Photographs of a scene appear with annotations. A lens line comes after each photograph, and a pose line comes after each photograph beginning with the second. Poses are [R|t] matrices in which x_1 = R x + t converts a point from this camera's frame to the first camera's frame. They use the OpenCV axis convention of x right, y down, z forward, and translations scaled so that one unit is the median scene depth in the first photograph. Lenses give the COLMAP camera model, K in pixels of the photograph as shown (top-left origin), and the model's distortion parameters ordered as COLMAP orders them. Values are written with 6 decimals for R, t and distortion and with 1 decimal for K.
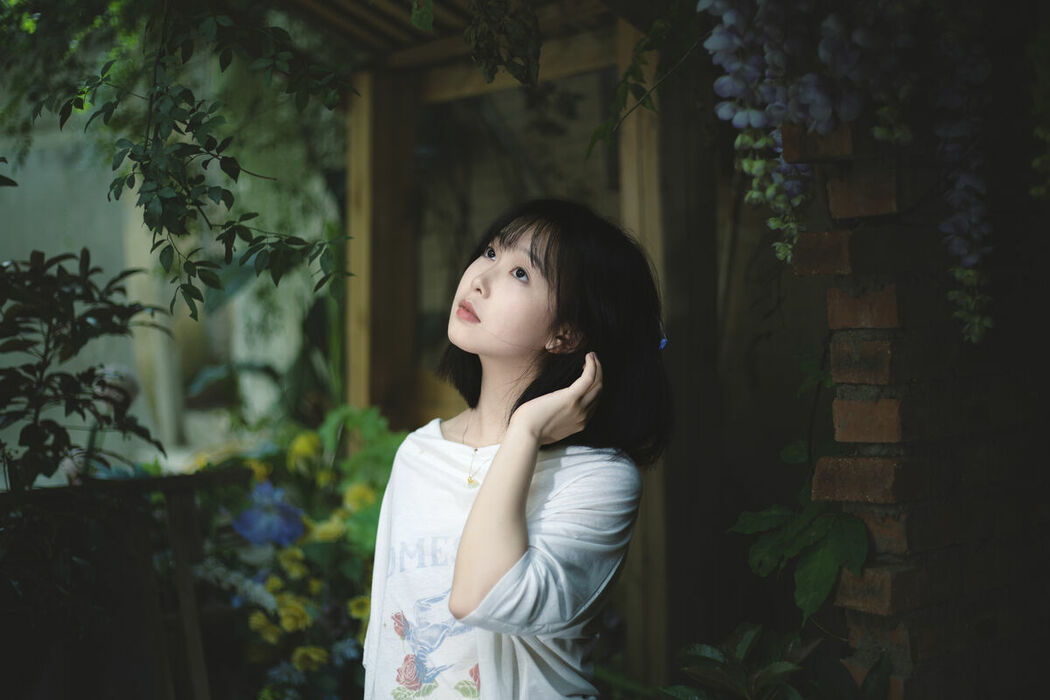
lens RADIAL K [[1507.8, 0, 525.0], [0, 1507.8, 350.0], [0, 0, 1]] dist [-0.090006, -0.044444]
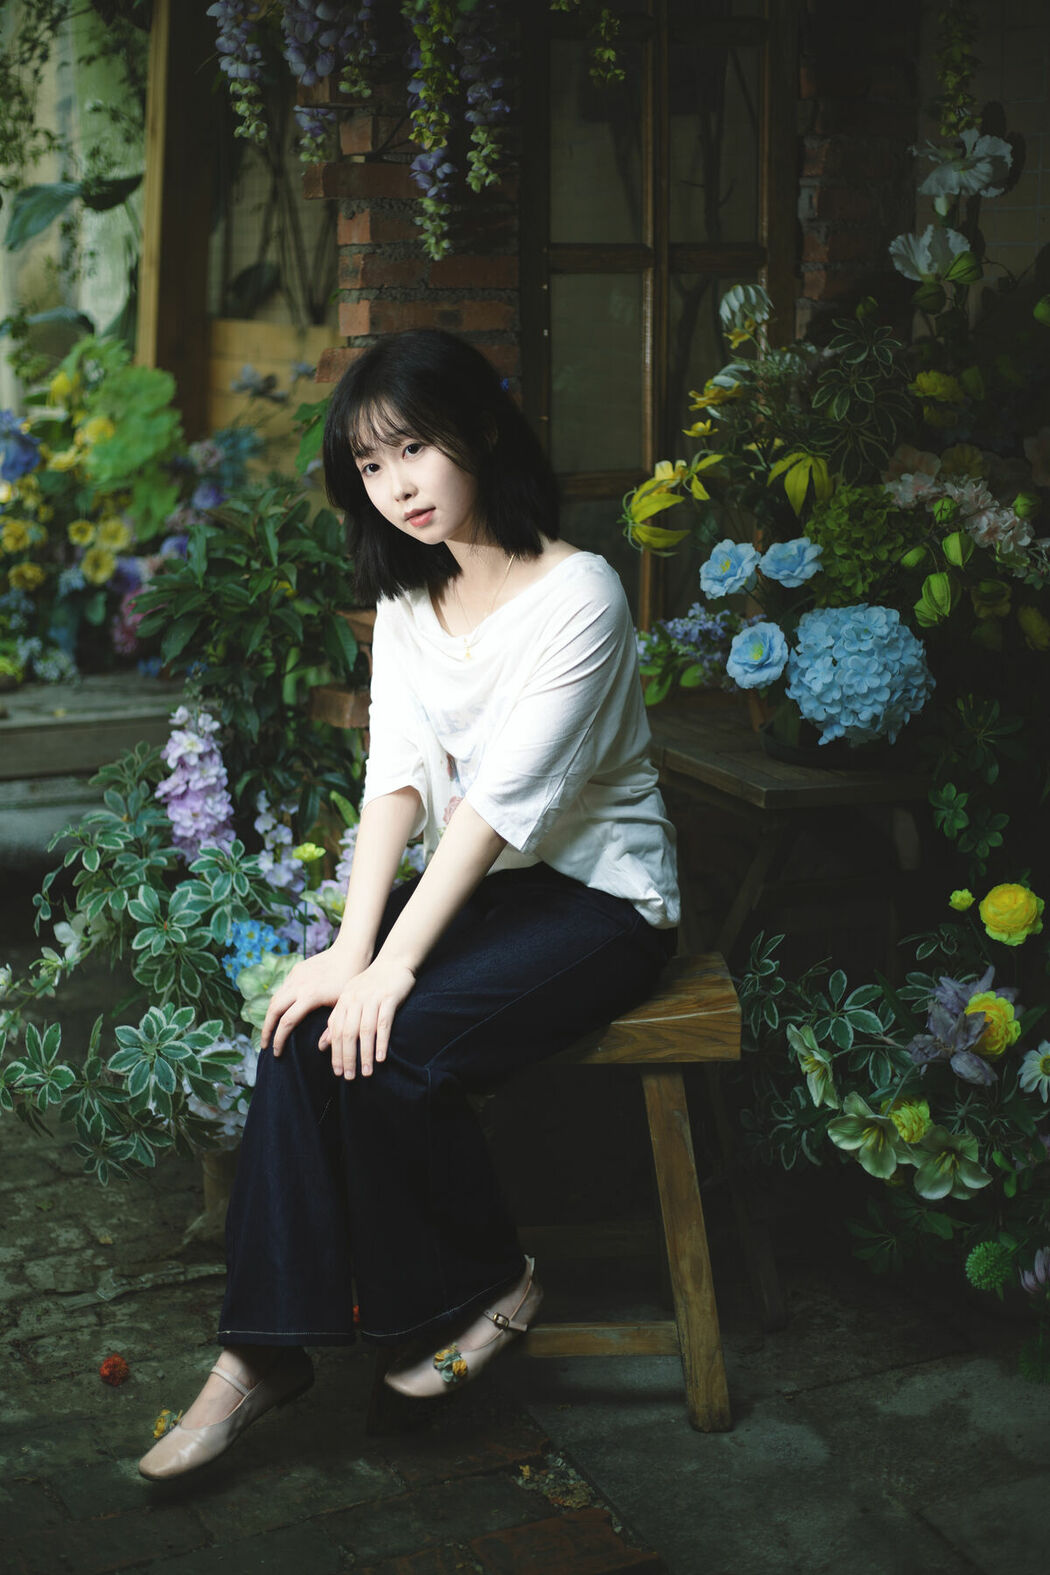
lens RADIAL K [[2261.6, 0, 525.0], [0, 2261.6, 787.5], [0, 0, 1]] dist [-0.090006, -0.044444]
pose [[0.996158, 0.076709, -0.042242, 0.494056], [-0.068053, 0.981701, 0.177855, 0.089998], [0.055112, -0.174297, 0.983150, -0.949863]]
